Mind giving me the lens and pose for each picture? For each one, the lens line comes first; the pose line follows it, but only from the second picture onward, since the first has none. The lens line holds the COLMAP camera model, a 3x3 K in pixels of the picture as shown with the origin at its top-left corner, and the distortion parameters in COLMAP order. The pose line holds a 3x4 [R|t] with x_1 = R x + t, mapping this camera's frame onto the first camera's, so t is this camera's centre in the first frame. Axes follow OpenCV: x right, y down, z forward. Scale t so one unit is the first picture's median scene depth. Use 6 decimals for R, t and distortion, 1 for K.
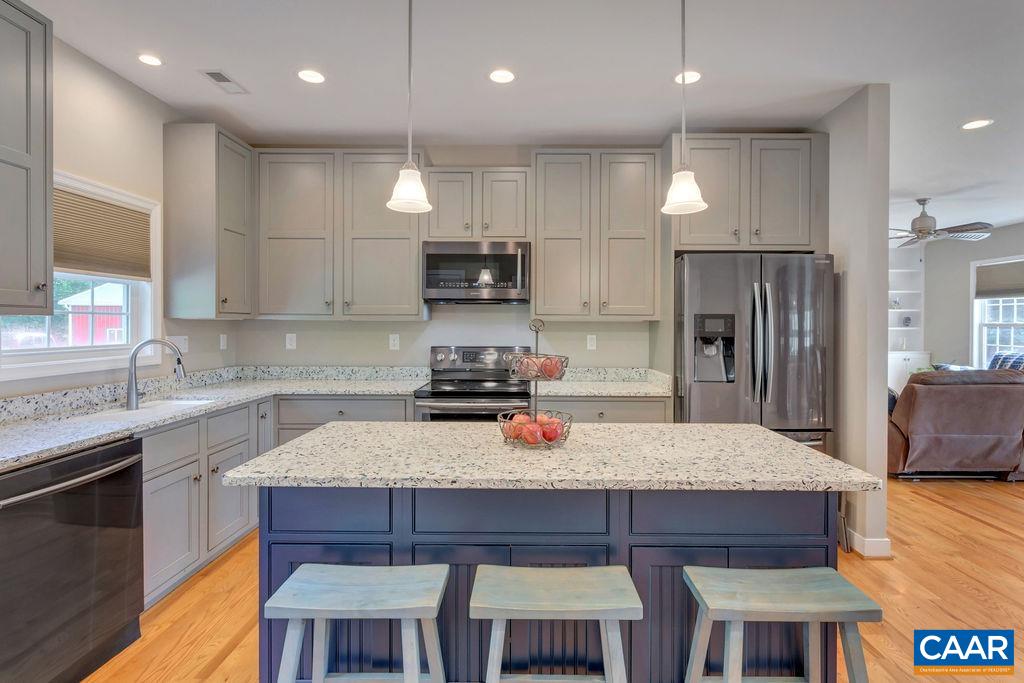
lens RADIAL K [[503.7, 0, 516.0], [0, 503.7, 331.3], [0, 0, 1]] dist [-0.004952, -0.000262]
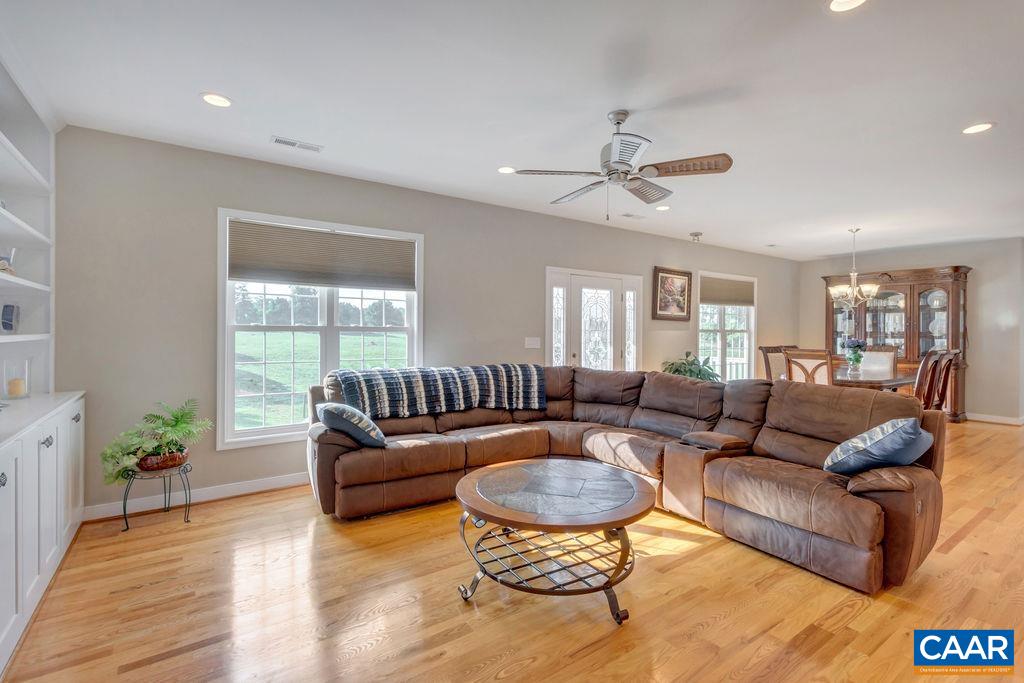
lens RADIAL K [[460.3, 0, 512.6], [0, 460.3, 326.4], [0, 0, 1]] dist [-0.000855, -0.000083]
pose [[-0.587231, 0.002950, 0.809414, 0.691548], [0.002425, 0.999995, -0.001885, -0.023861], [-0.809416, 0.000856, -0.587236, 2.158234]]
